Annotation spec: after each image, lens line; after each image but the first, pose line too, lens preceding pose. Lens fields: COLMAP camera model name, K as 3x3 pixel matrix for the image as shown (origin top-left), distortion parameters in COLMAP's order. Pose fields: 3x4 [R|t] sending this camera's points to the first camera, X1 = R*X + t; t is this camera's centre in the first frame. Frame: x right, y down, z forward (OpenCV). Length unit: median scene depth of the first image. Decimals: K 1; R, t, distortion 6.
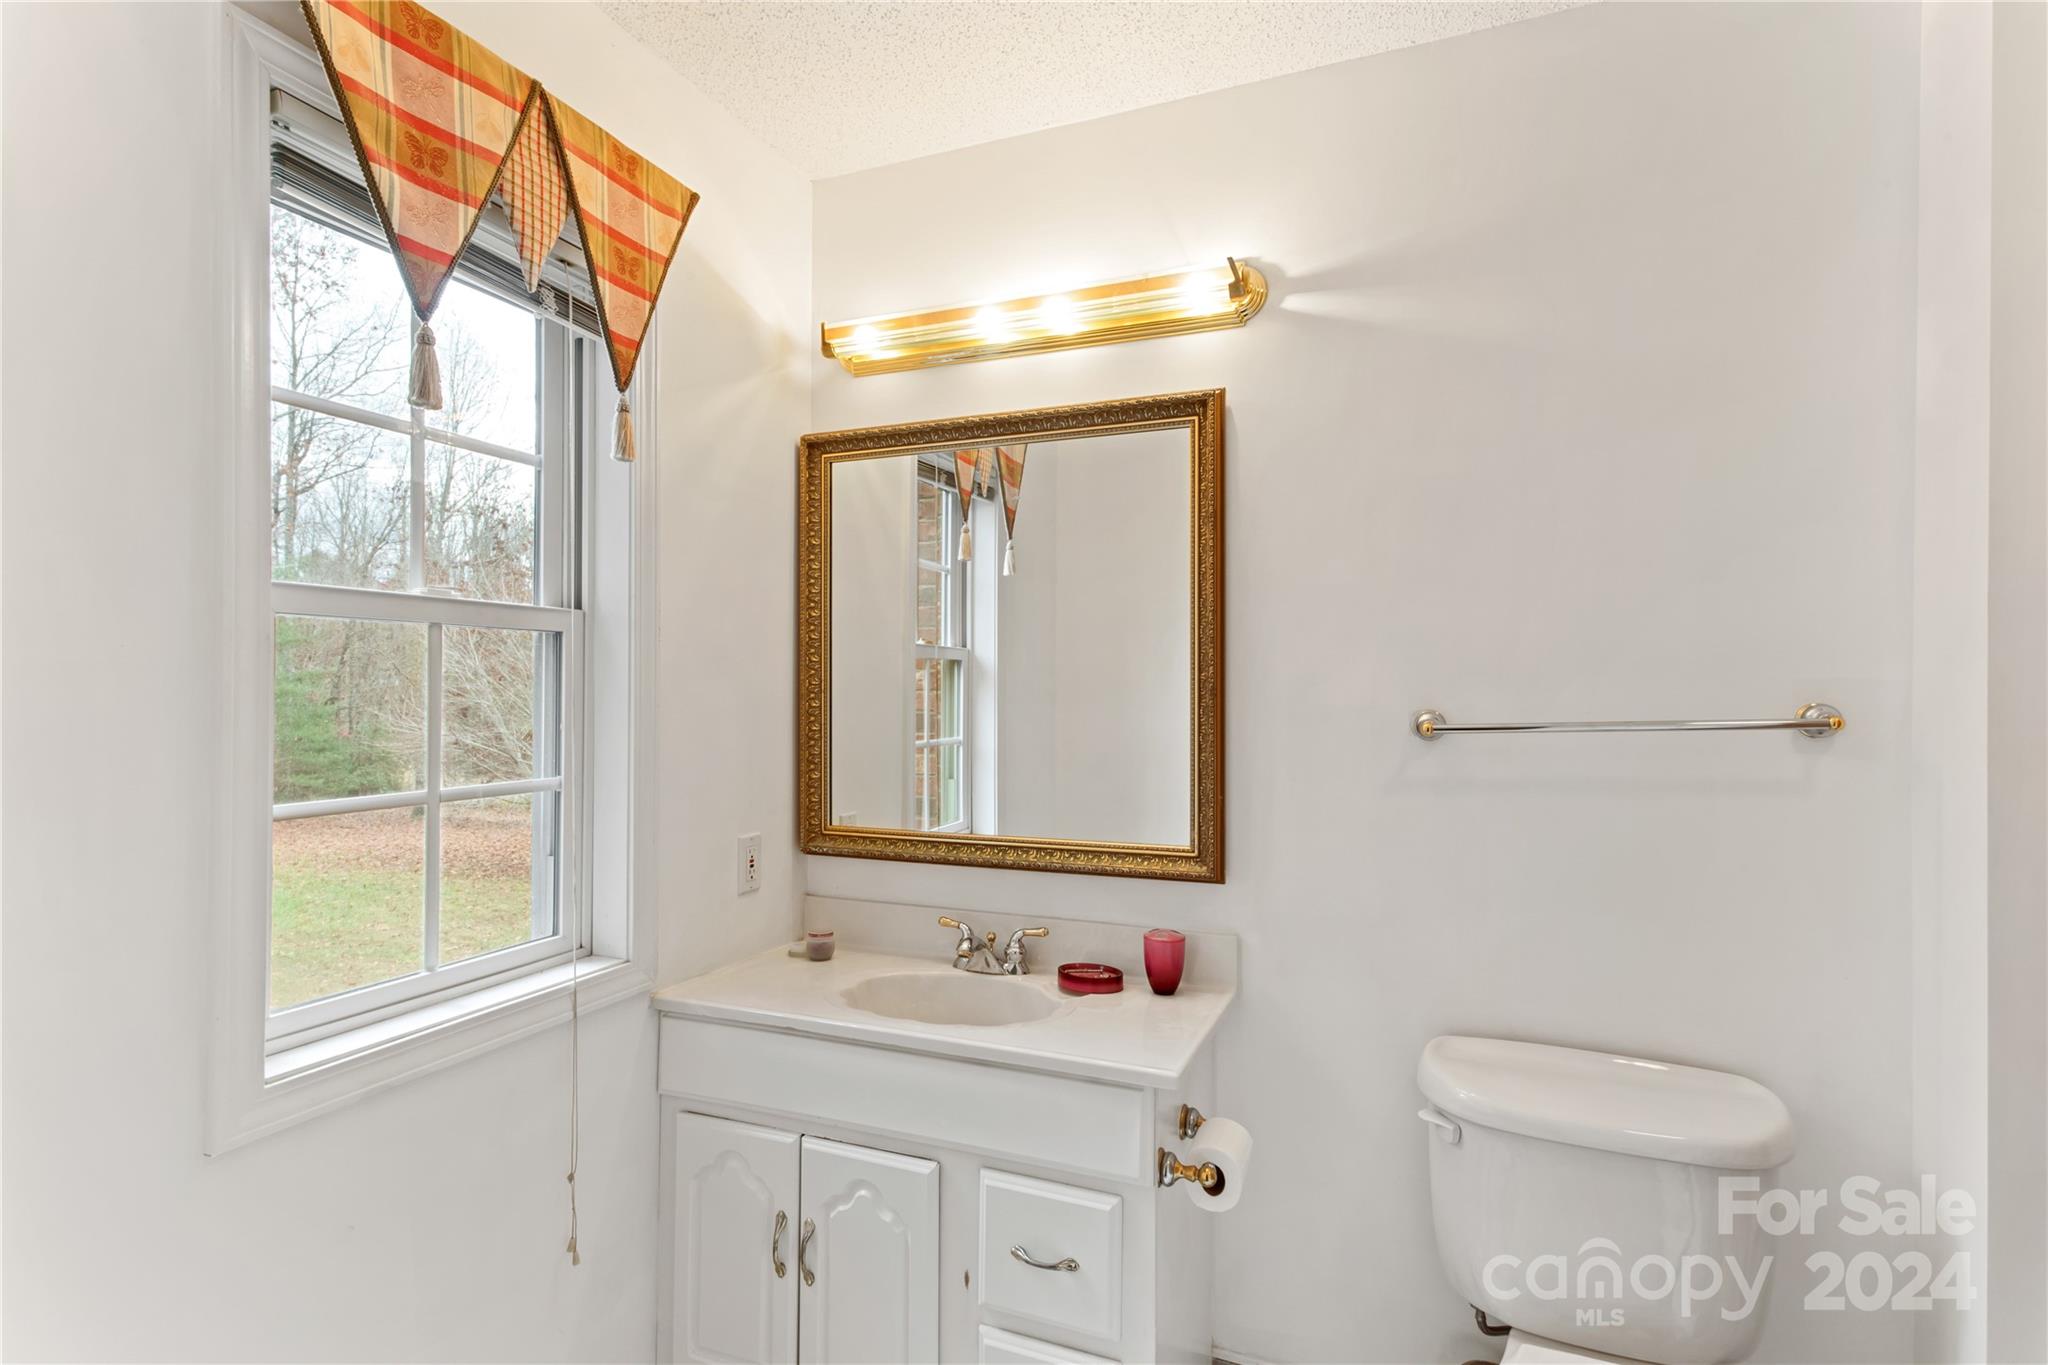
lens RADIAL K [[1017.0, 0, 1024.0], [0, 1017.0, 682.5], [0, 0, 1]] dist [-0.000253, -0.000018]
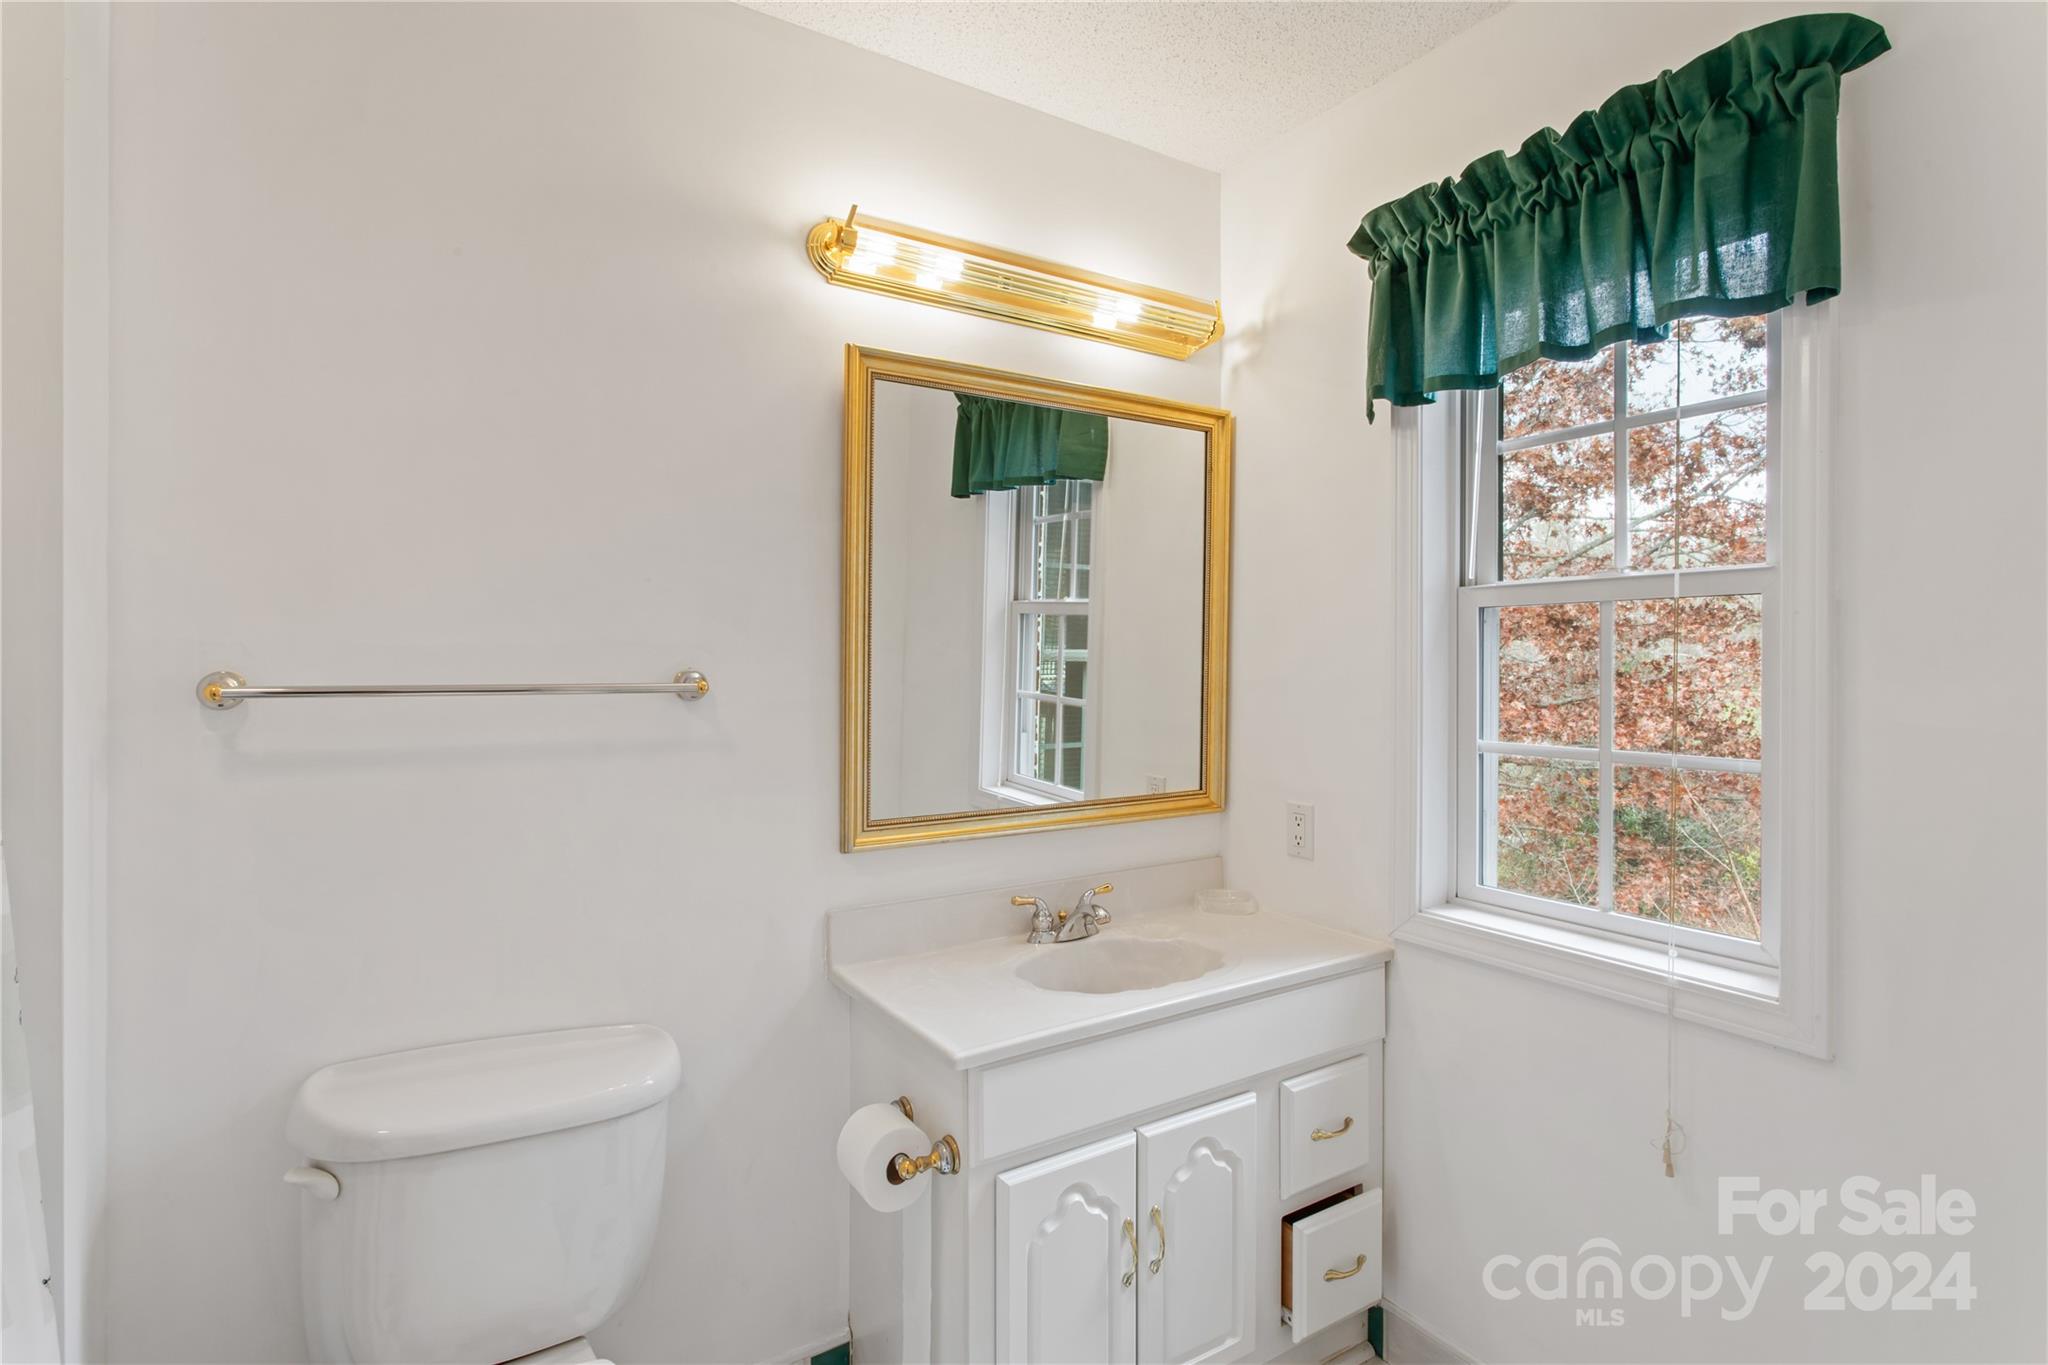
lens RADIAL K [[1017.0, 0, 1024.0], [0, 1017.0, 682.5], [0, 0, 1]] dist [-0.000253, -0.000018]
pose [[0.556788, -0.016520, 0.830490, -0.949028], [-0.013180, 0.999501, 0.028718, 0.000841], [-0.830550, -0.026936, 0.556292, 0.508381]]
